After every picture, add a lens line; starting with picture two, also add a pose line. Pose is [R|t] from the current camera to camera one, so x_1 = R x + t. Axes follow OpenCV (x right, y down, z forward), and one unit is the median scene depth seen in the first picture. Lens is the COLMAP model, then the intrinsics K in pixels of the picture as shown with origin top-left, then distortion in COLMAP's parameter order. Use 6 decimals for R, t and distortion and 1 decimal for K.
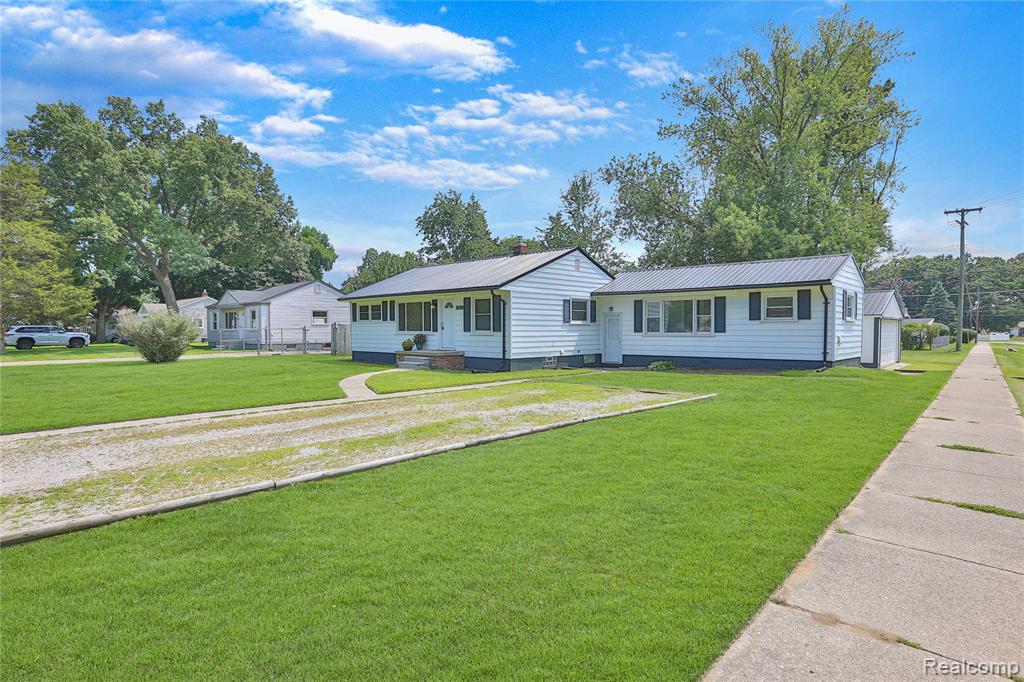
lens RADIAL K [[522.3, 0, 504.1], [0, 522.3, 337.5], [0, 0, 1]] dist [-0.001833, 0.002144]
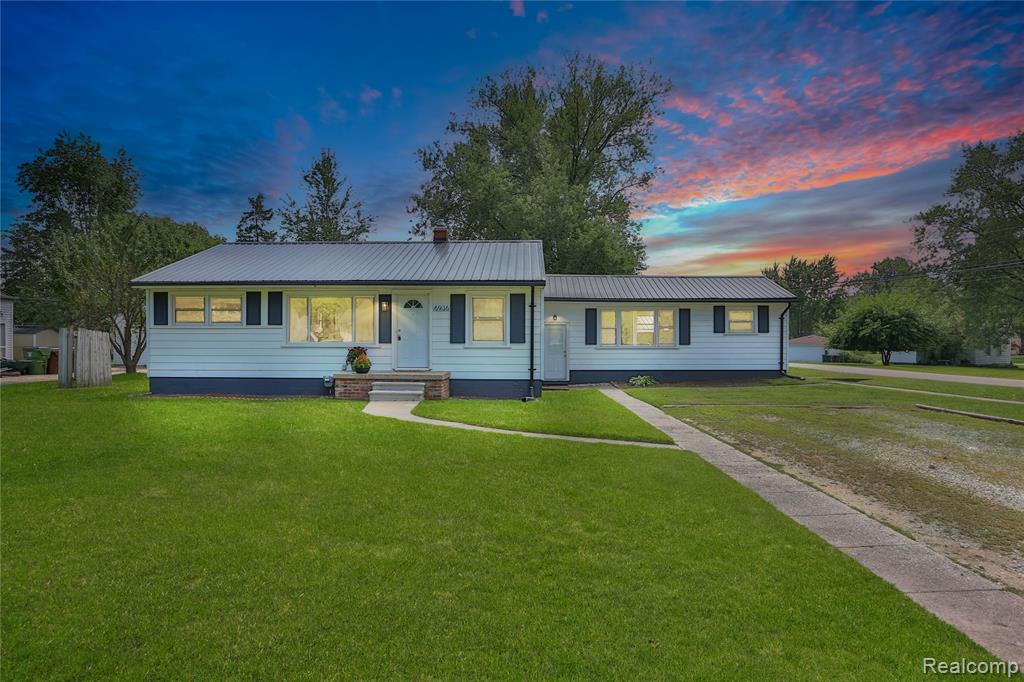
lens RADIAL K [[552.2, 0, 512.1], [0, 552.2, 344.0], [0, 0, 1]] dist [-0.000551, 0.000472]
pose [[0.771151, 0.002241, 0.636649, -0.504677], [0.005576, 0.999932, -0.010275, -0.002076], [-0.636628, 0.011474, 0.771085, 0.401595]]
